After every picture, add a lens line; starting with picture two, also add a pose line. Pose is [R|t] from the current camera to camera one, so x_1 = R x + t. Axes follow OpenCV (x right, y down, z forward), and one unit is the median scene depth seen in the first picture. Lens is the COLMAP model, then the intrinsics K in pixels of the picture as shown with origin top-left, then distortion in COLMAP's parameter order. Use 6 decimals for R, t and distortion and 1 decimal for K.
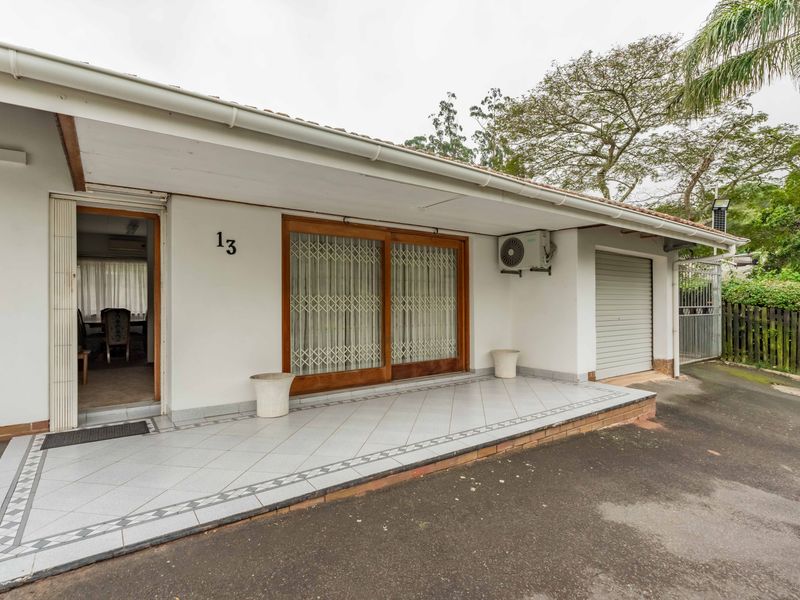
lens RADIAL K [[439.7, 0, 411.9], [0, 439.7, 299.6], [0, 0, 1]] dist [0.001288, -0.000181]
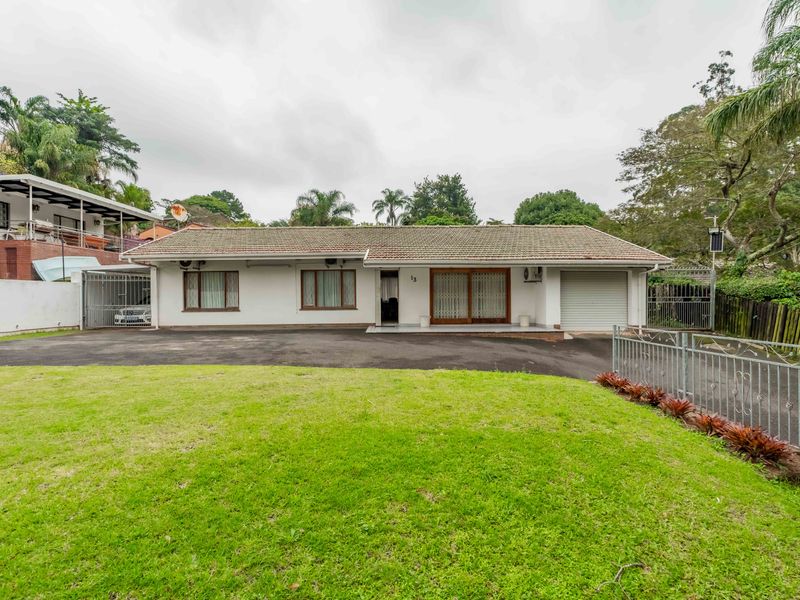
lens RADIAL K [[439.7, 0, 411.9], [0, 439.7, 299.6], [0, 0, 1]] dist [0.001288, -0.000181]
pose [[0.837000, 0.003684, -0.547191, 0.572013], [0.005884, 0.999859, 0.015731, -0.005471], [0.547172, -0.016386, 0.836860, -0.751334]]
